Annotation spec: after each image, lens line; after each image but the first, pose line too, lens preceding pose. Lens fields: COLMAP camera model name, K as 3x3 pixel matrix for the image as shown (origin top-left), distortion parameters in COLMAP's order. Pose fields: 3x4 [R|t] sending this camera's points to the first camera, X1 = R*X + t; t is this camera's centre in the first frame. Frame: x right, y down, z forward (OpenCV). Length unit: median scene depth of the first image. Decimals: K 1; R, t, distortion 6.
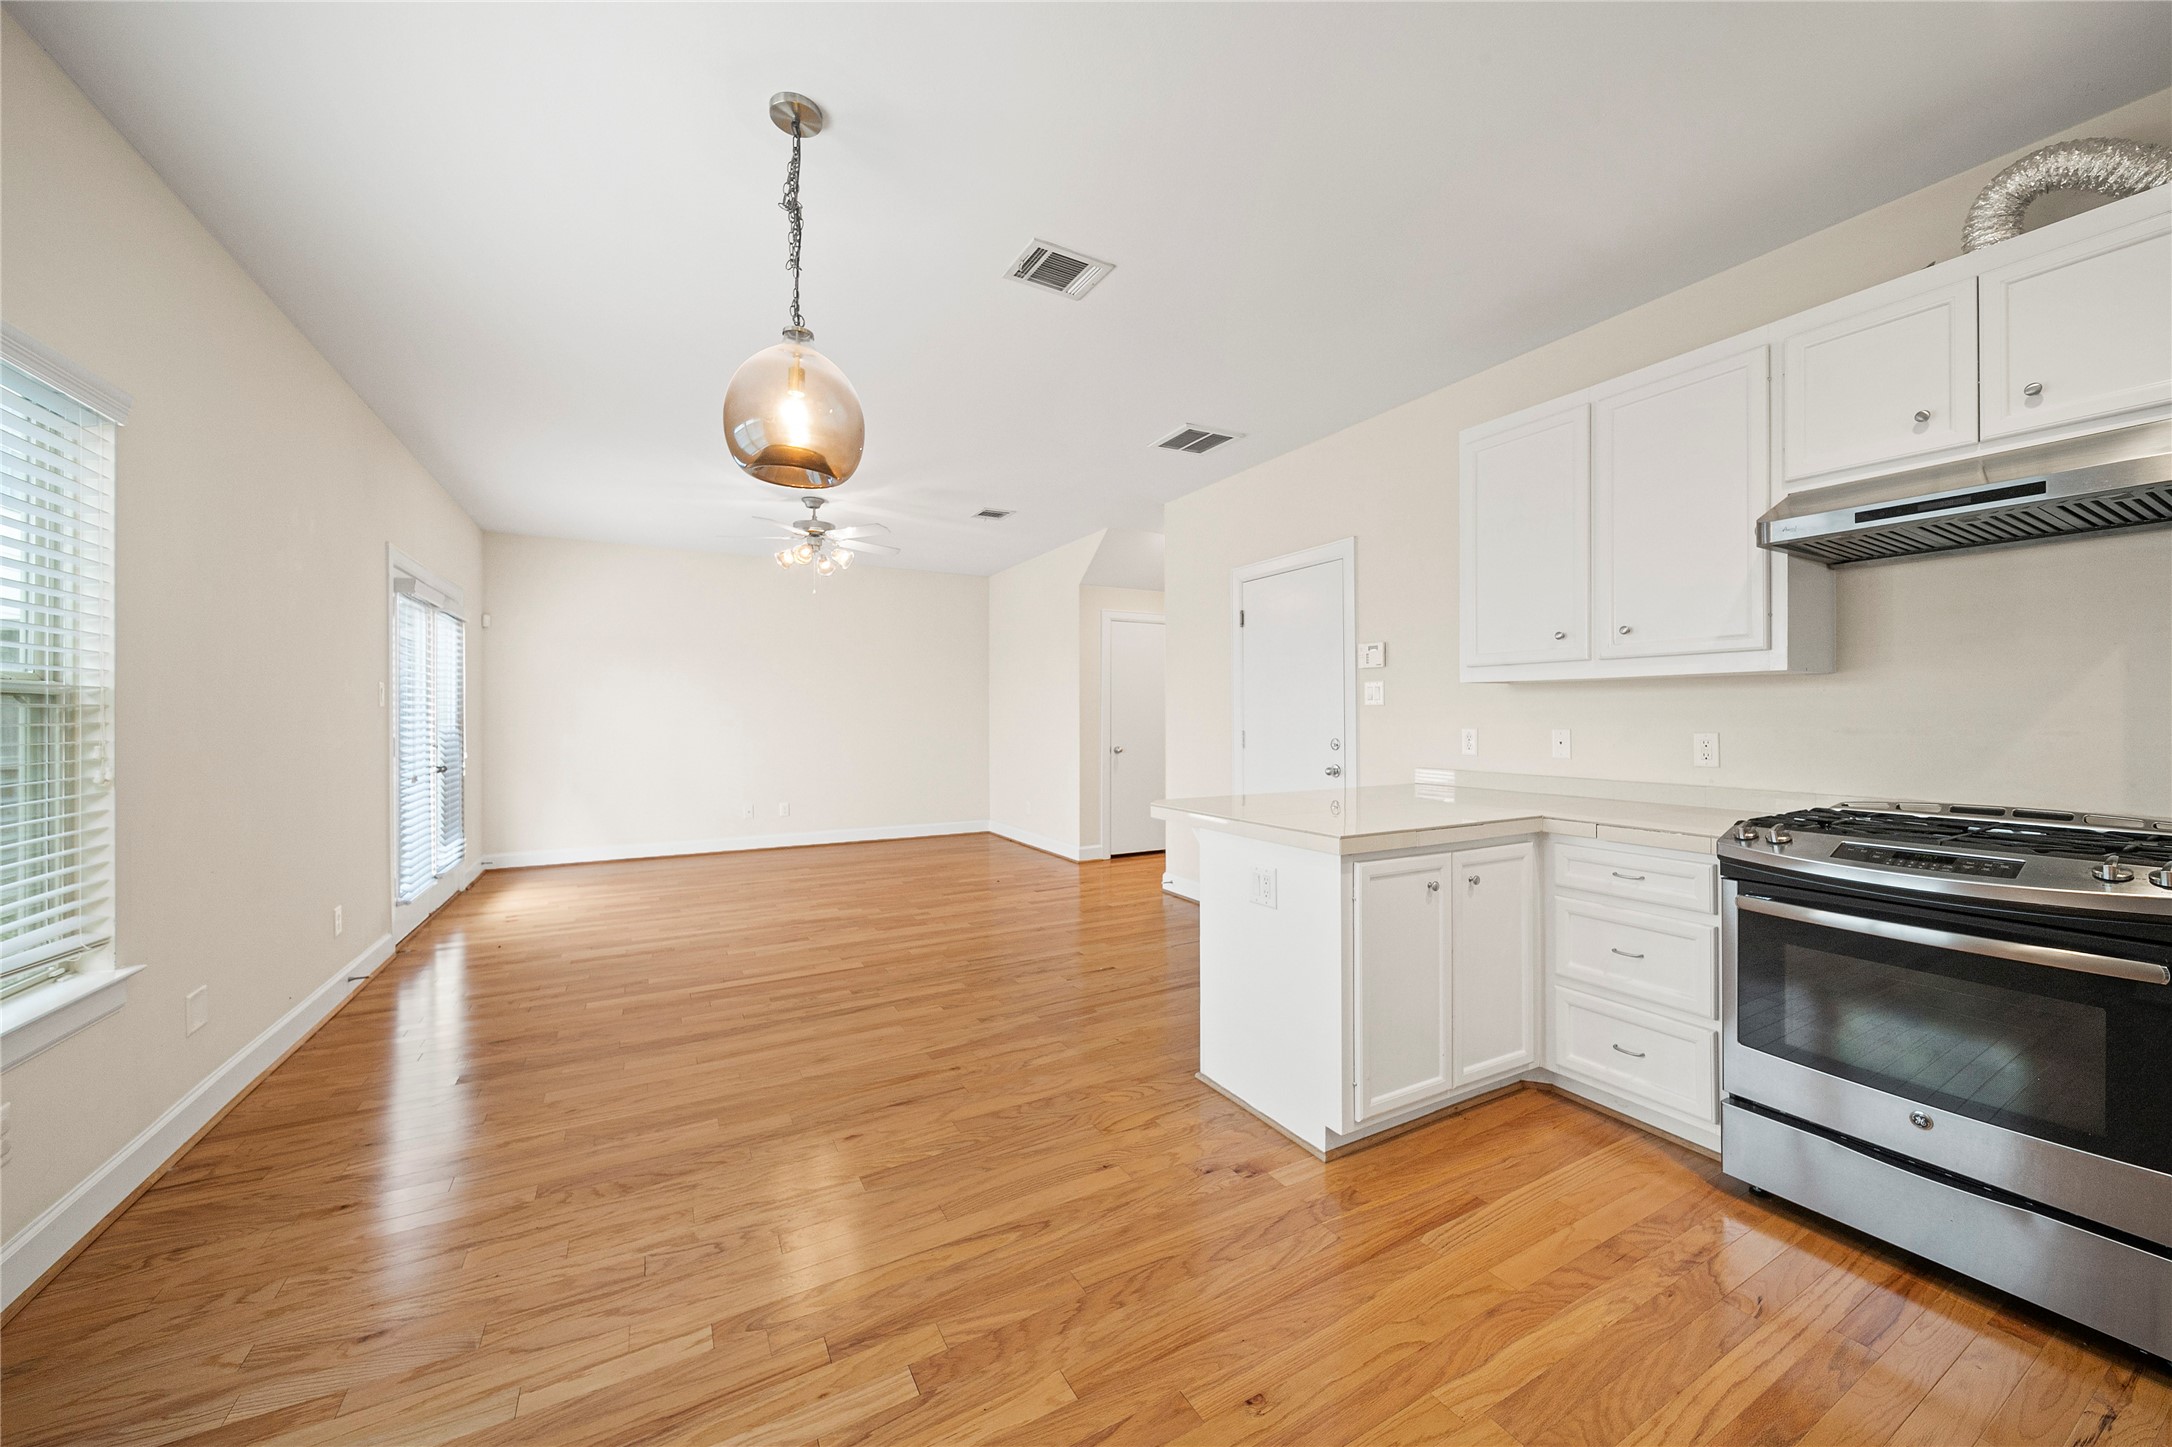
lens RADIAL K [[801.1, 0, 1103.5], [0, 801.1, 716.7], [0, 0, 1]] dist [-0.000786, -0.000148]
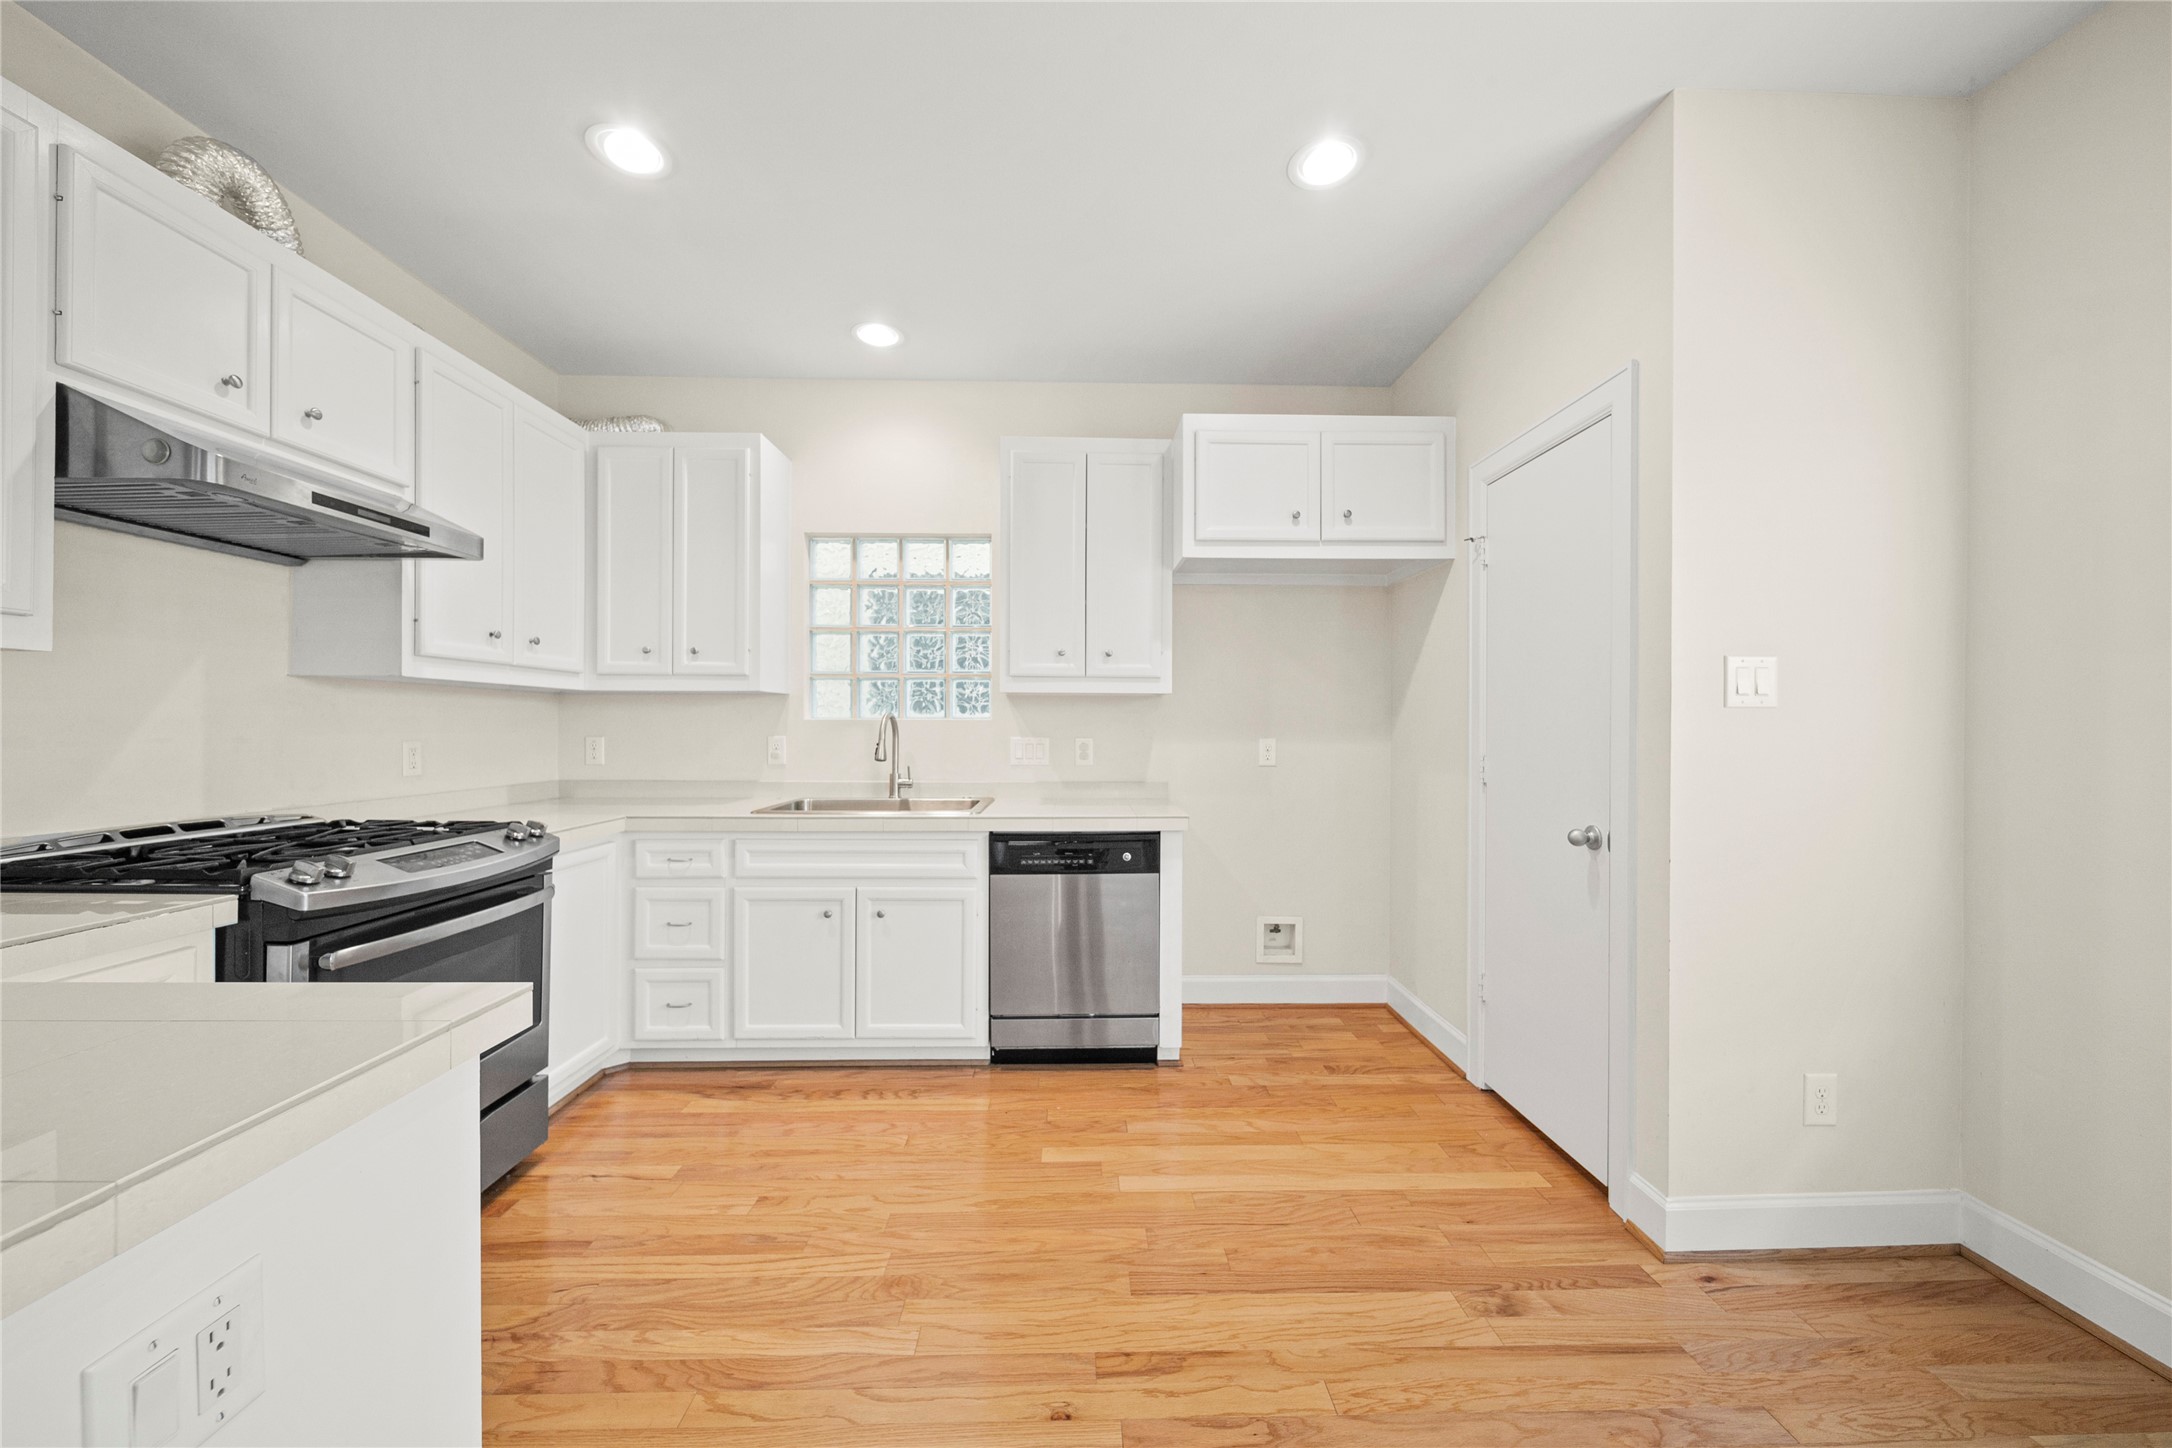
lens RADIAL K [[787.6, 0, 1092.8], [0, 787.6, 726.7], [0, 0, 1]] dist [-0.001437, 0.000019]
pose [[-0.882467, -0.003303, 0.470363, -0.148242], [-0.001700, 0.999991, 0.003832, -0.001017], [-0.470371, 0.002582, -0.882465, 0.909013]]
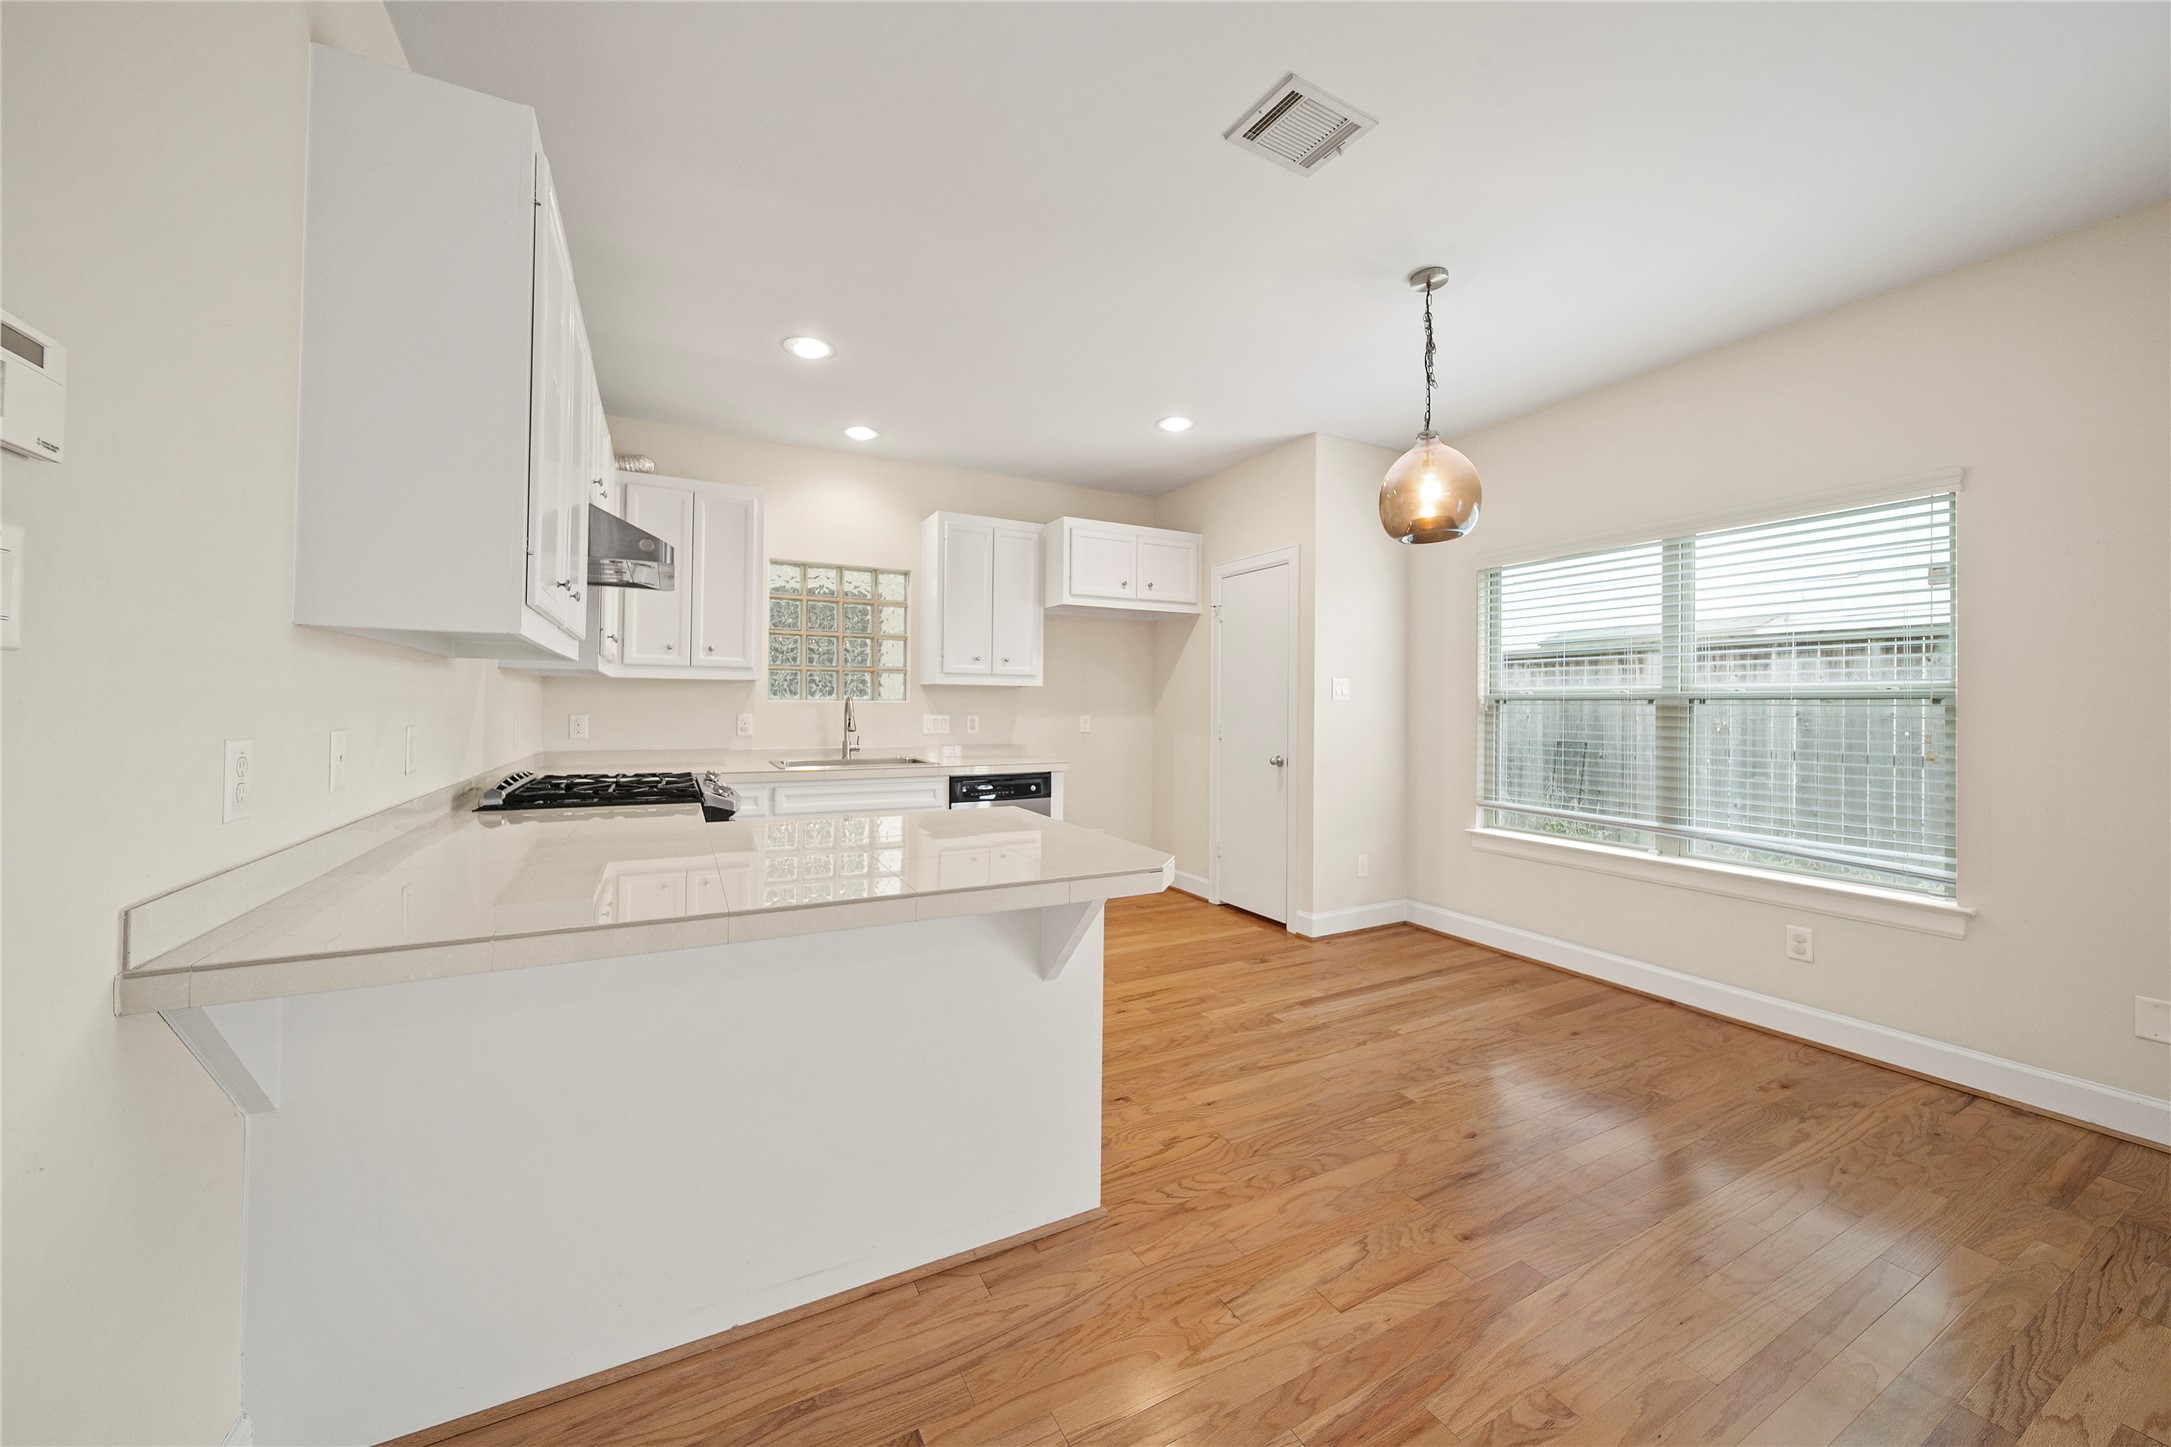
lens RADIAL K [[791.5, 0, 1100.7], [0, 791.5, 705.3], [0, 0, 1]] dist [-0.002085, -0.000326]
pose [[-0.999776, -0.006879, 0.020021, 0.102171], [-0.006874, 0.999976, 0.000316, -0.003523], [-0.020022, 0.000178, -0.999800, 1.592811]]
